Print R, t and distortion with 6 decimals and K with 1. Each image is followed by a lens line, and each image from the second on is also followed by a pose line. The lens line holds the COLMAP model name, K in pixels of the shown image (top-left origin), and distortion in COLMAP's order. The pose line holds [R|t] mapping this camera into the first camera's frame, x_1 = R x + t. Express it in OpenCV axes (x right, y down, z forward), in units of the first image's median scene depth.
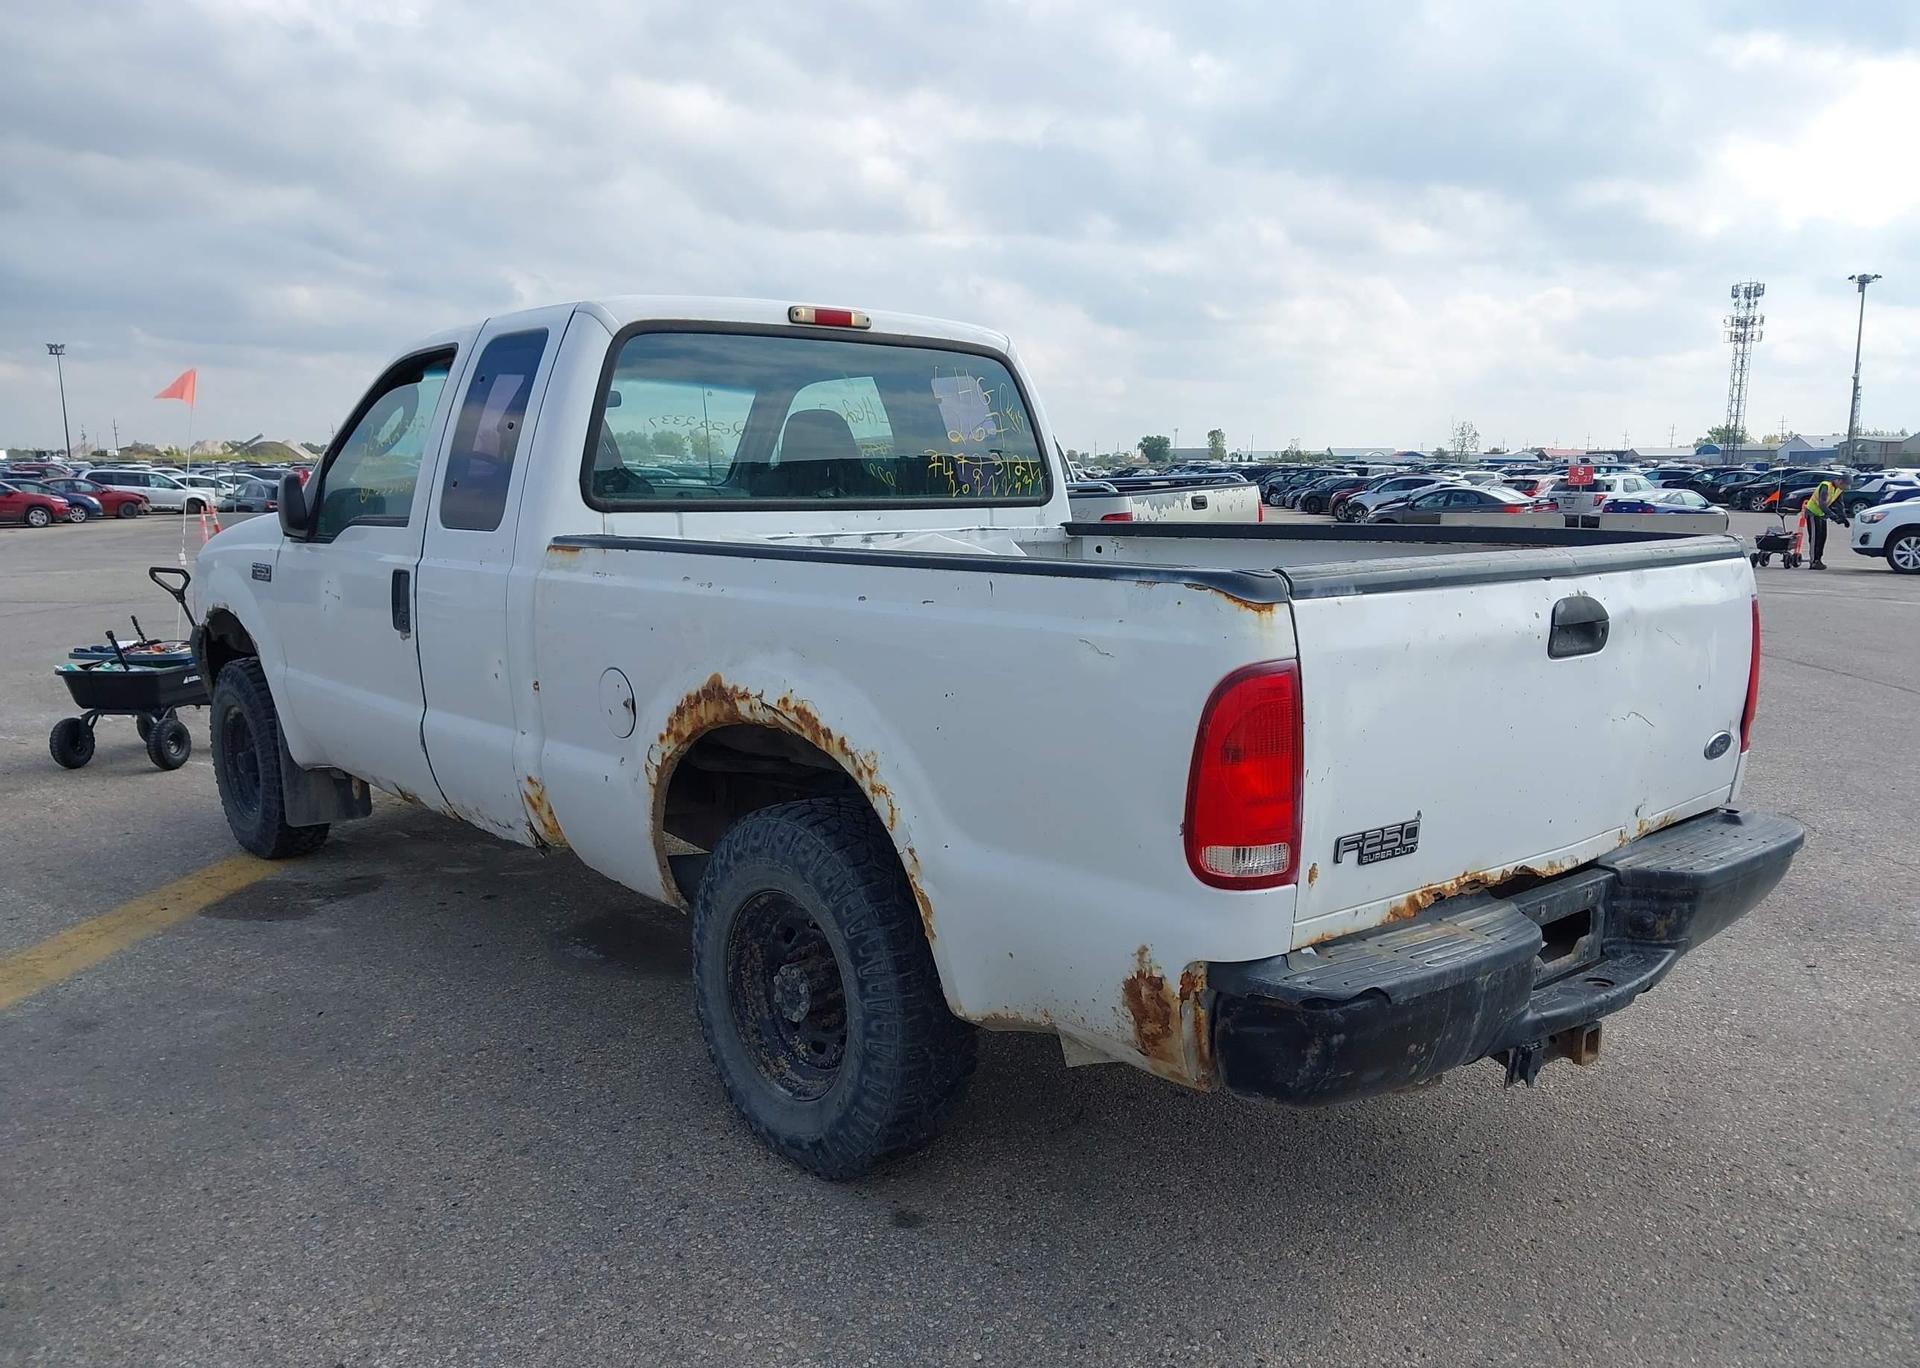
lens RADIAL K [[1526.8, 0, 948.7], [0, 1526.8, 717.8], [0, 0, 1]] dist [0.095385, -0.221153]
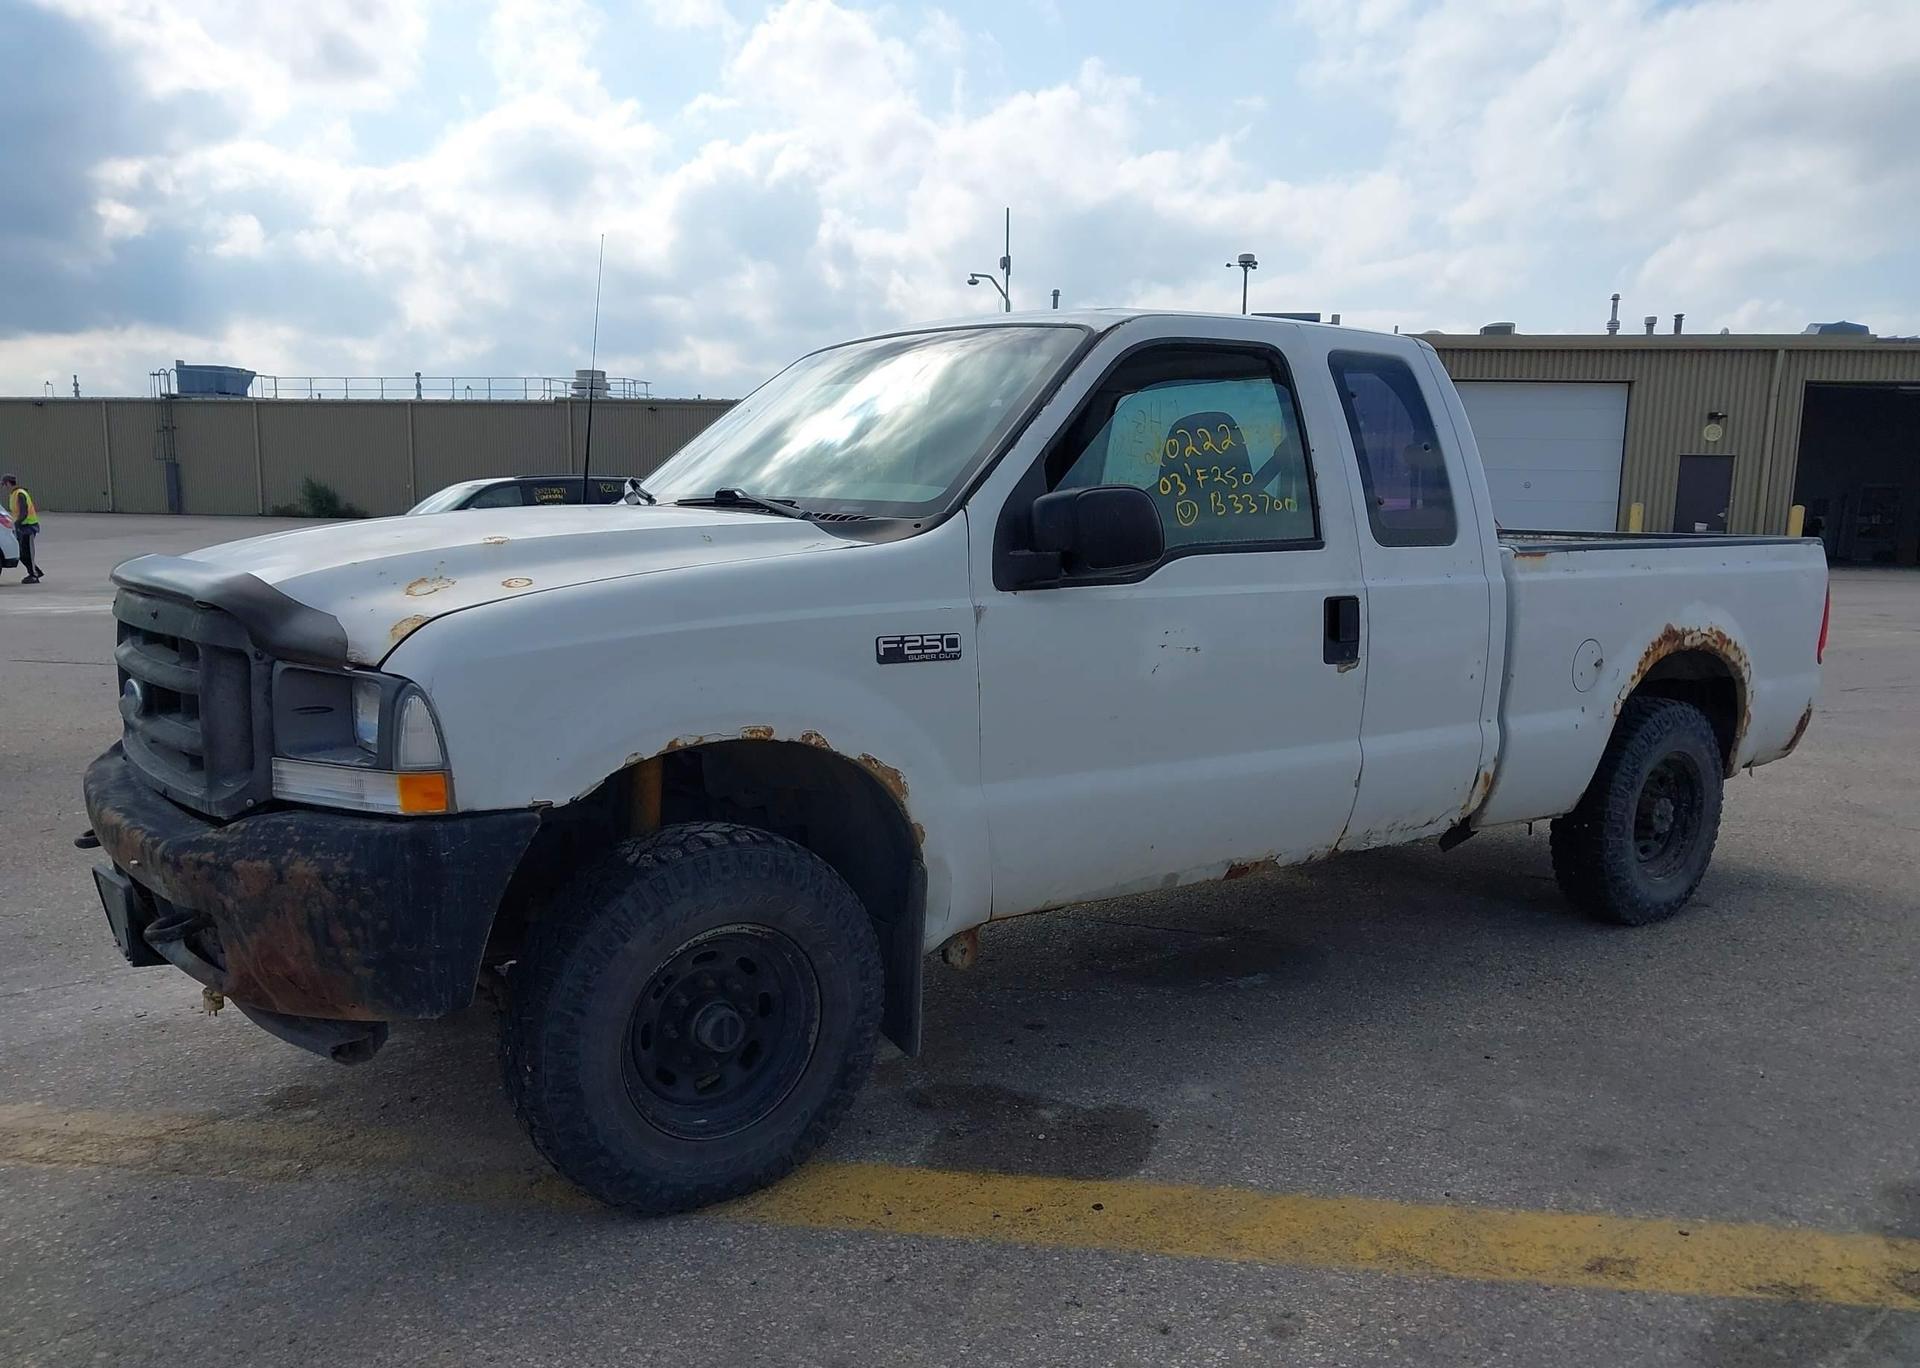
lens RADIAL K [[1596.6, 0, 962.9], [0, 1596.6, 744.0], [0, 0, 1]] dist [0.011009, -0.002261]
pose [[0.058244, -0.150570, 0.986882, -1.739760], [0.149309, 0.978755, 0.140519, -0.234263], [-0.987074, 0.139166, 0.079488, 1.533594]]
